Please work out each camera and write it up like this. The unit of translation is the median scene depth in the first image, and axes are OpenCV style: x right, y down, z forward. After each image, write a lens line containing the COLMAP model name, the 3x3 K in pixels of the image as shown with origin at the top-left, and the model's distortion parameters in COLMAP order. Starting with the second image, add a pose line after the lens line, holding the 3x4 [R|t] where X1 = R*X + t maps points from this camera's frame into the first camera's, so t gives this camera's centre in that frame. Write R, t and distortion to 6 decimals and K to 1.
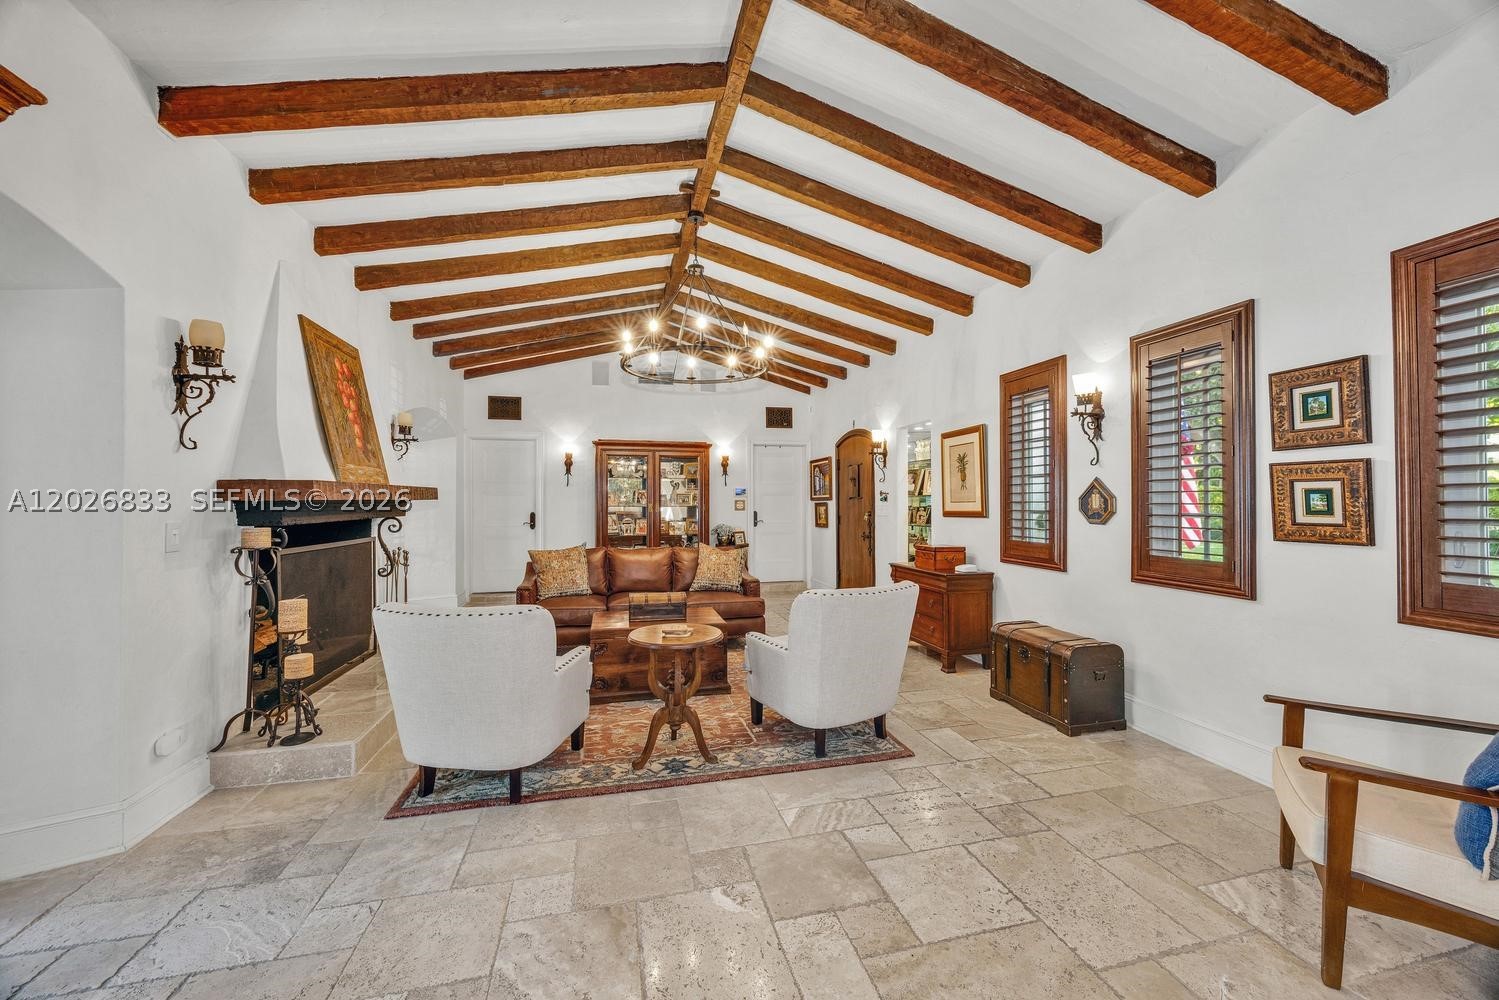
lens RADIAL K [[566.8, 0, 749.9], [0, 566.8, 498.0], [0, 0, 1]] dist [-0.001435, -0.000060]
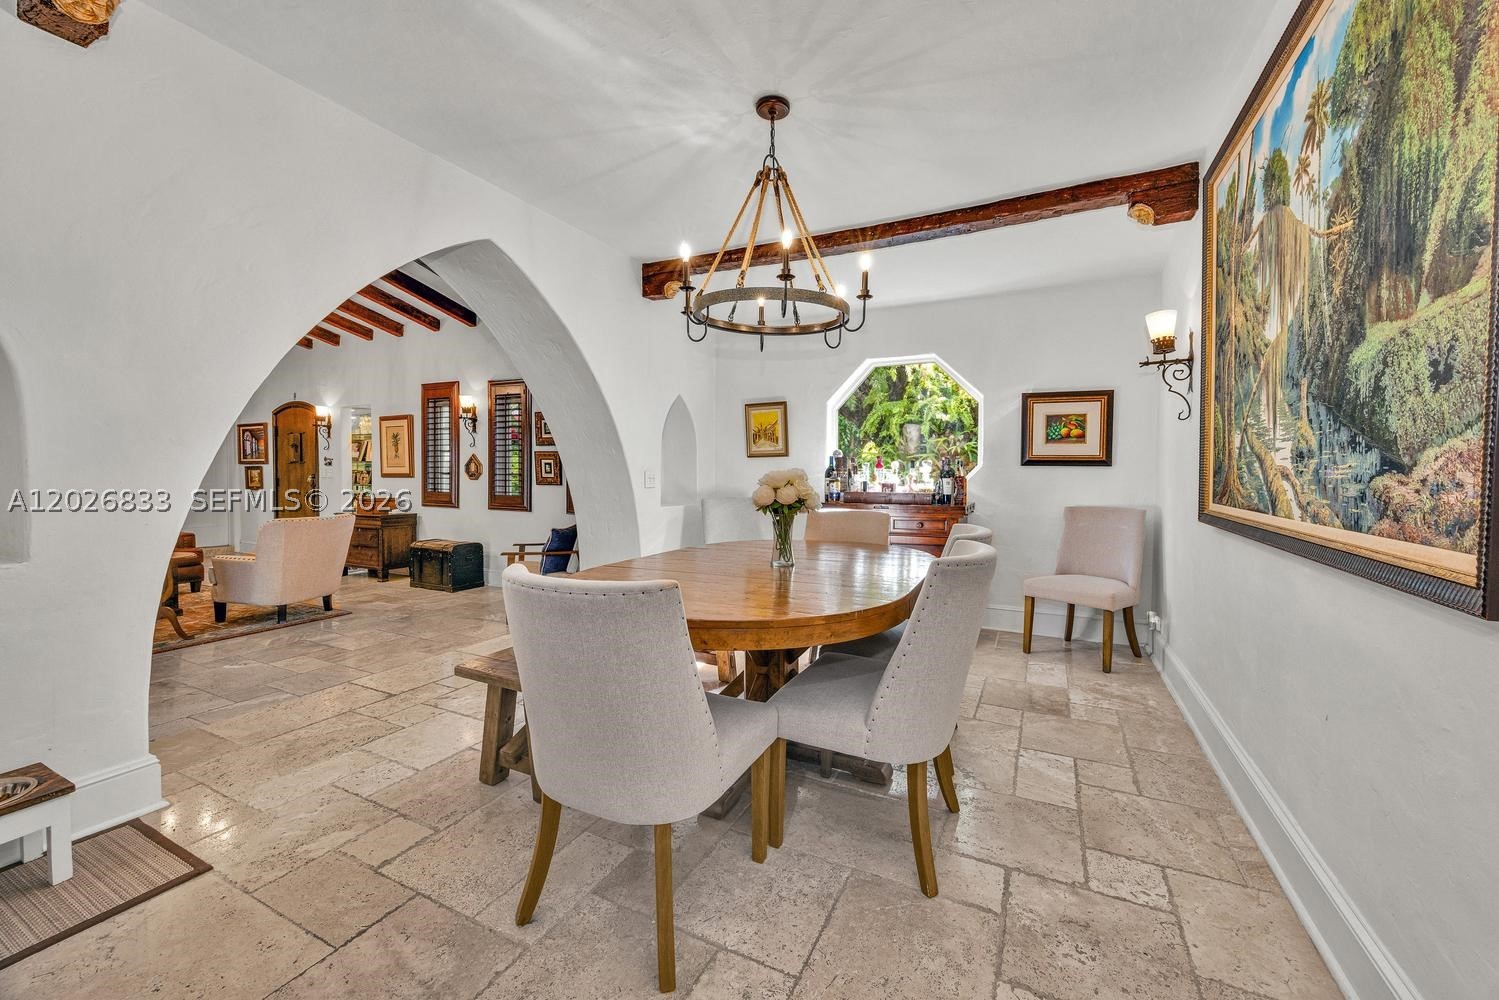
lens RADIAL K [[577.1, 0, 768.0], [0, 577.1, 485.1], [0, 0, 1]] dist [-0.000580, 0.000061]
pose [[0.632020, -0.012090, 0.774858, -0.212533], [-0.015463, 0.999482, 0.028207, -0.003327], [-0.774798, -0.029809, 0.631506, -0.860411]]
